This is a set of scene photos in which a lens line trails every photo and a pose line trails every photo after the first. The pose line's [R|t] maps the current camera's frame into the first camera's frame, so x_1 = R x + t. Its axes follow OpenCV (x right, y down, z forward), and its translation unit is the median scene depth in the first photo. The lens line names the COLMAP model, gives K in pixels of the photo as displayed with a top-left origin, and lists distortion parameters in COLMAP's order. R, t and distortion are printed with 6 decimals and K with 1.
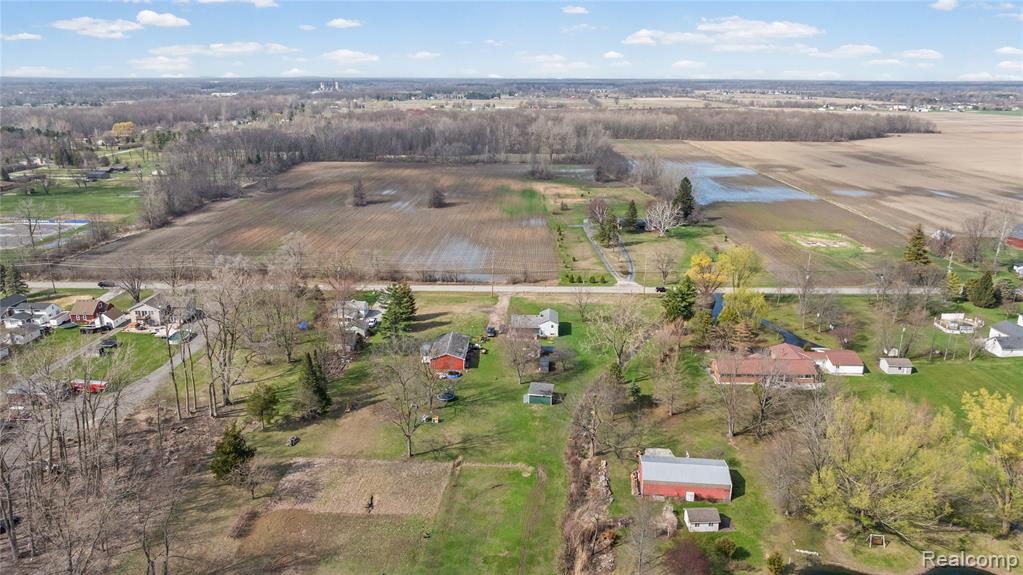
lens RADIAL K [[720.9, 0, 512.7], [0, 720.9, 284.0], [0, 0, 1]] dist [-0.016674, 0.000164]
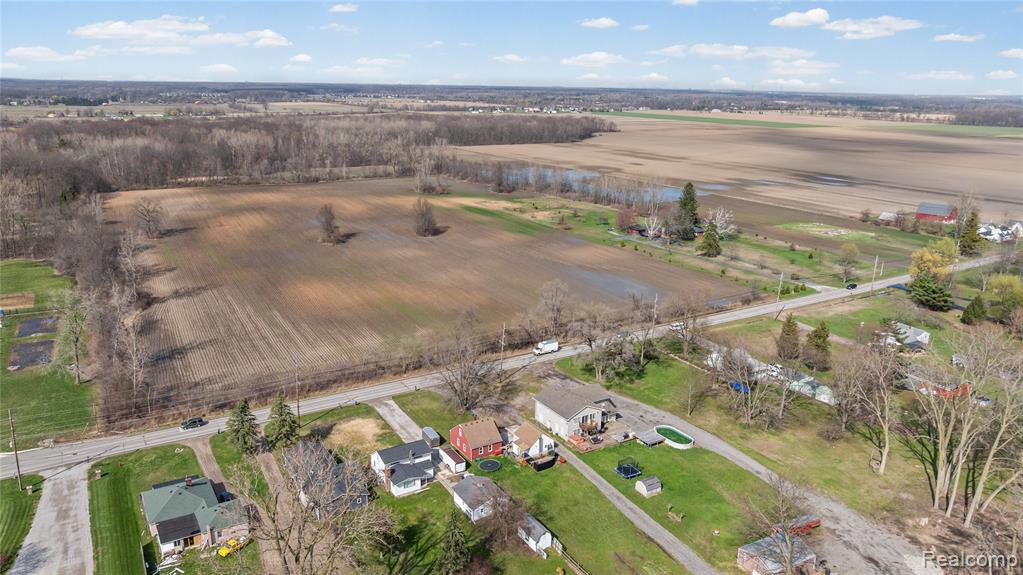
lens RADIAL K [[720.9, 0, 516.6], [0, 720.9, 283.4], [0, 0, 1]] dist [-0.016674, 0.000164]
pose [[0.840307, -0.134697, 0.525111, -0.201135], [0.137635, 0.989911, 0.033673, -0.027045], [-0.524349, 0.043978, 0.850367, 0.093371]]
